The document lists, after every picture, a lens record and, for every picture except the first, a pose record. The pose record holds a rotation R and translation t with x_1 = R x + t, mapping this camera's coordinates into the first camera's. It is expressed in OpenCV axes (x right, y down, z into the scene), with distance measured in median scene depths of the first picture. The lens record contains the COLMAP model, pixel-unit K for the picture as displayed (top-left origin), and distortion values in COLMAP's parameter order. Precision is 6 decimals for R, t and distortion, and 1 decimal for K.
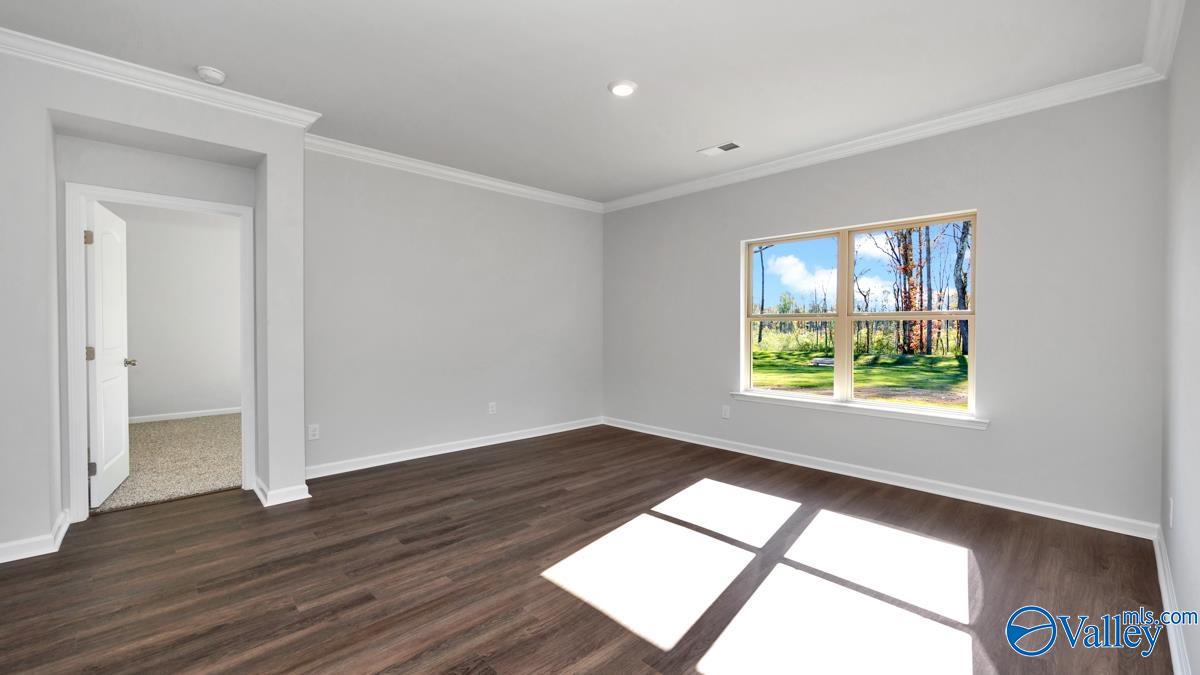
lens RADIAL K [[483.9, 0, 609.4], [0, 483.9, 336.1], [0, 0, 1]] dist [-0.000551, 0.000014]
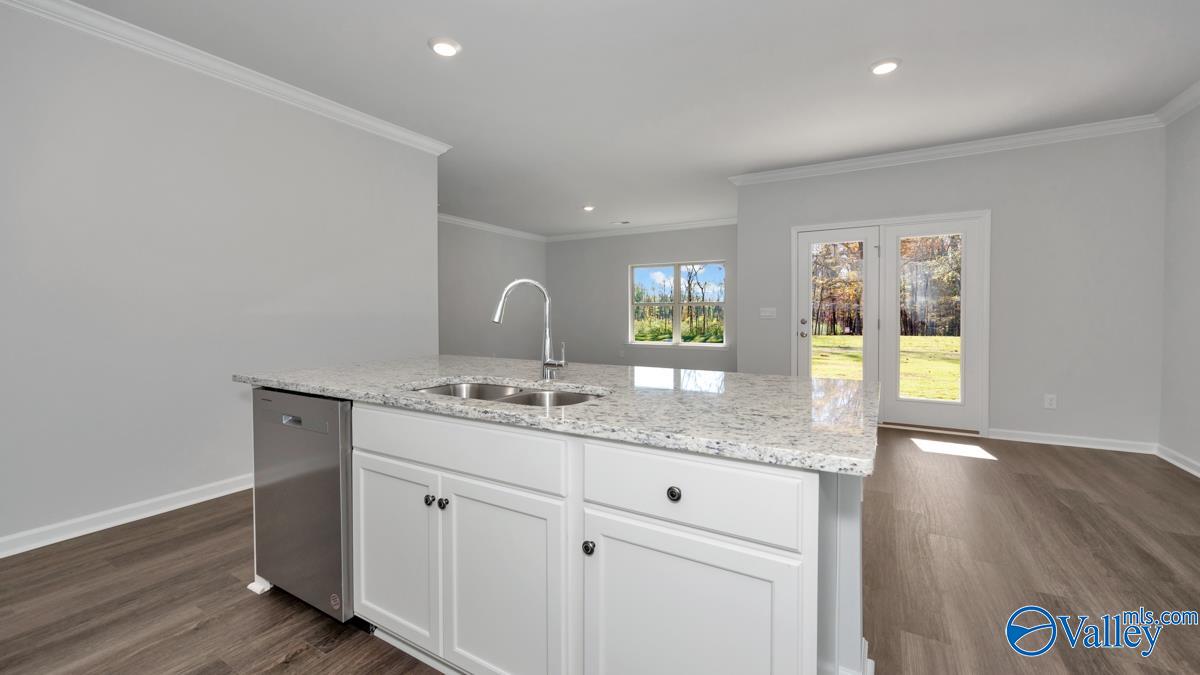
lens RADIAL K [[468.4, 0, 600.0], [0, 468.4, 337.5], [0, 0, 1]] dist [-0.002175, -0.000159]
pose [[0.964607, -0.021886, 0.262780, -0.342271], [0.014888, 0.999480, 0.028593, 0.039818], [-0.263270, -0.023668, 0.964432, -0.800763]]
